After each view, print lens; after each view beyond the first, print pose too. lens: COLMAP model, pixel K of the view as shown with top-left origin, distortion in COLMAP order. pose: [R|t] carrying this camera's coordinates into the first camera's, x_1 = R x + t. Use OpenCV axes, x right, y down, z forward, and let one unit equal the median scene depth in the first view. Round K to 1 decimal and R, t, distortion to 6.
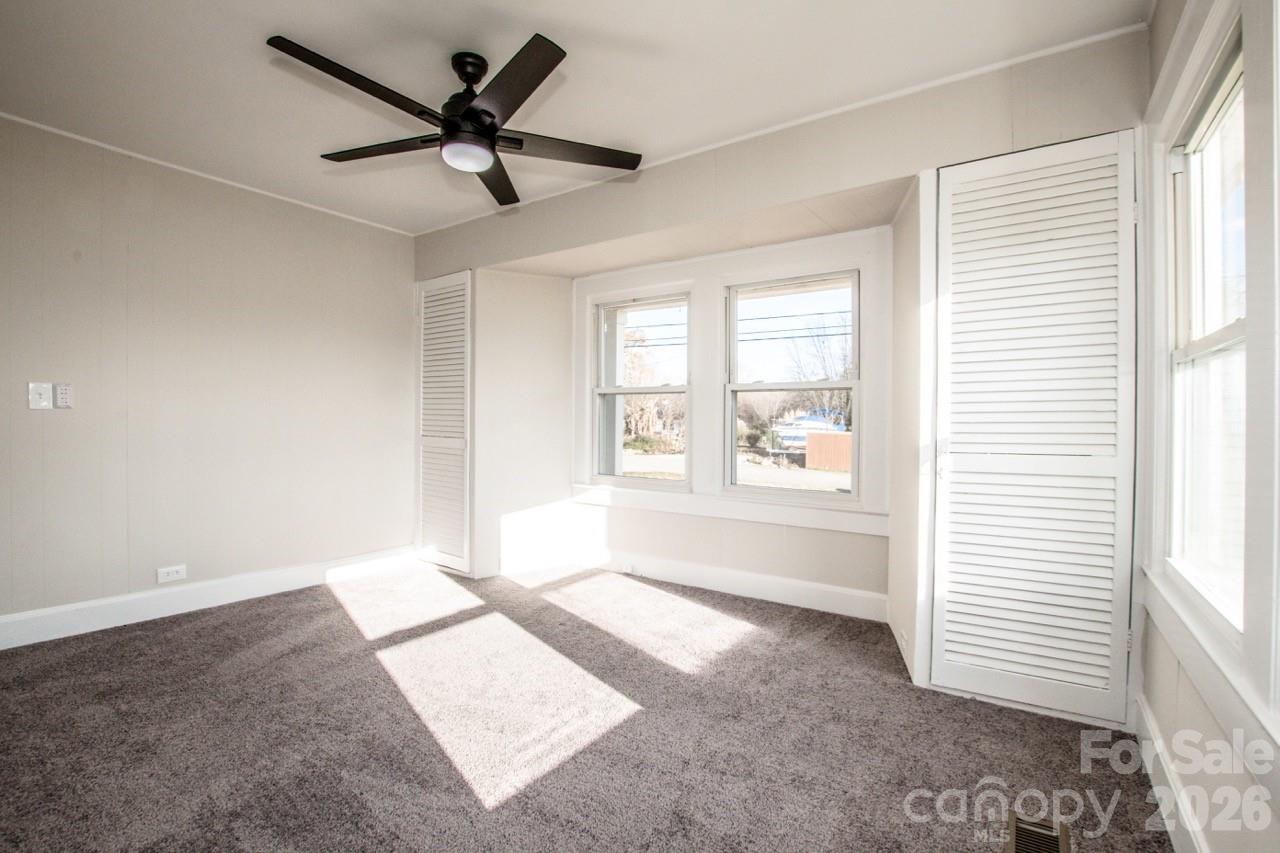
lens RADIAL K [[567.2, 0, 634.2], [0, 567.2, 417.1], [0, 0, 1]] dist [-0.027547, 0.000249]
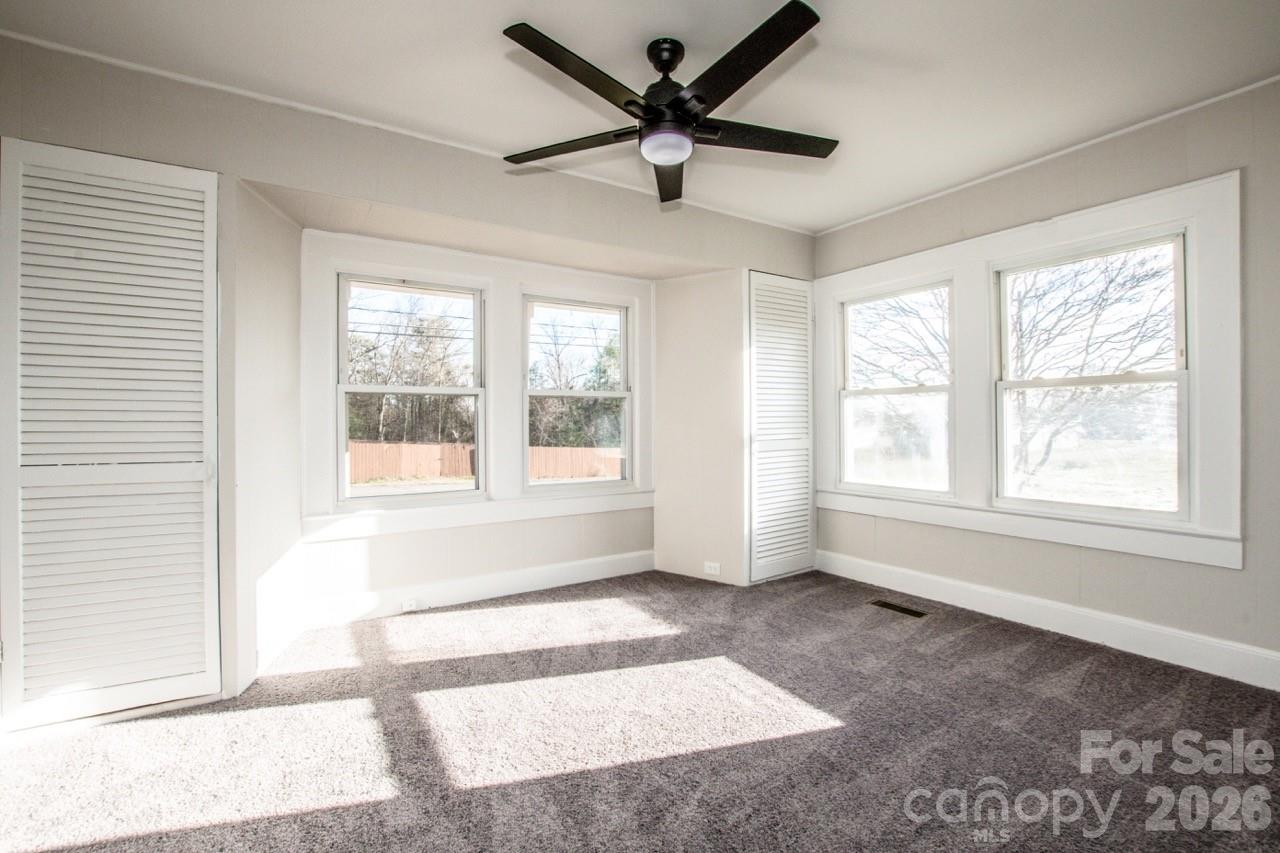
lens RADIAL K [[575.3, 0, 647.2], [0, 575.3, 416.7], [0, 0, 1]] dist [-0.038386, 0.007009]
pose [[0.379037, -0.001154, 0.925381, -0.857359], [0.005252, 0.999986, -0.000904, -0.007431], [-0.925367, 0.005203, 0.379037, 0.479008]]
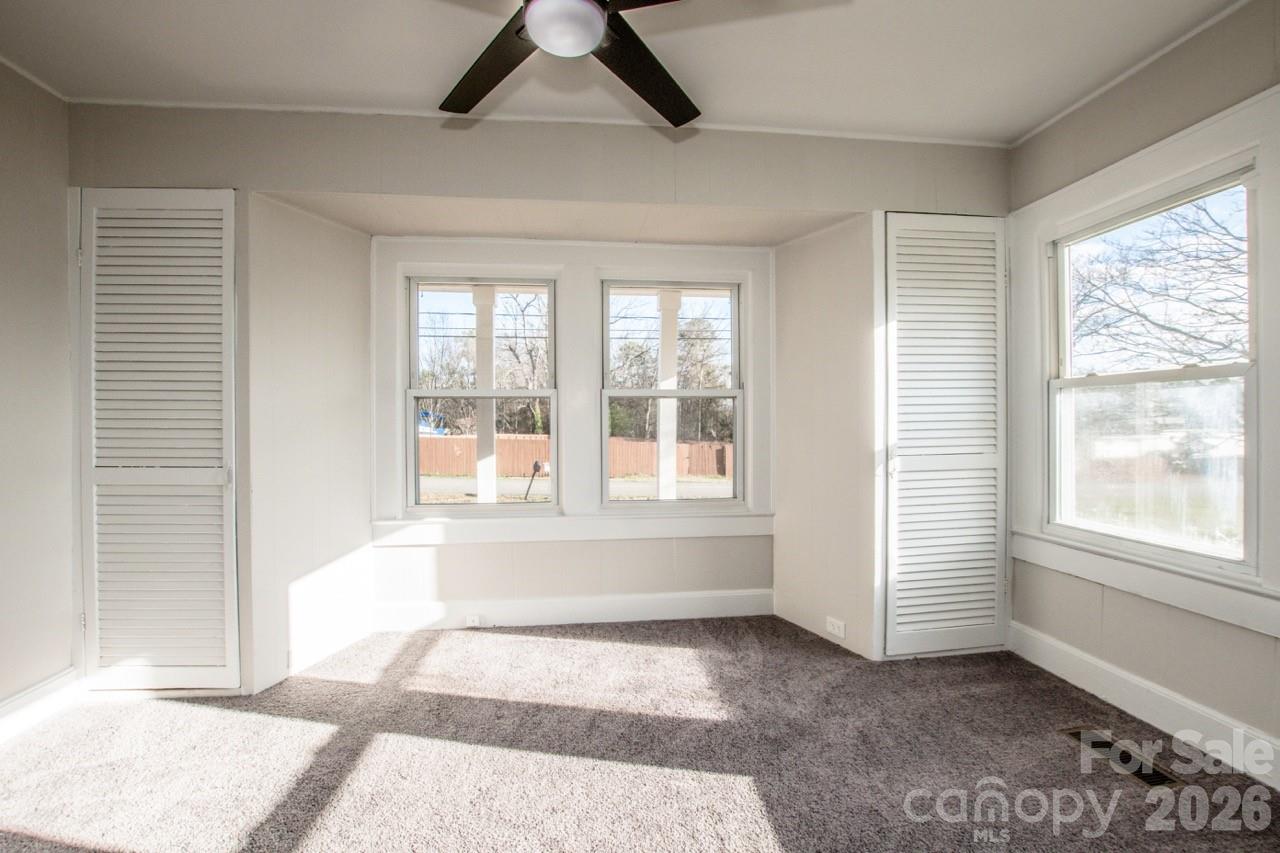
lens RADIAL K [[577.1, 0, 639.2], [0, 577.1, 423.7], [0, 0, 1]] dist [-0.032001, 0.000903]
pose [[0.755000, -0.012594, 0.655603, -0.469092], [0.007887, 0.999918, 0.010125, -0.015601], [-0.655677, -0.002474, 0.755037, 0.331289]]
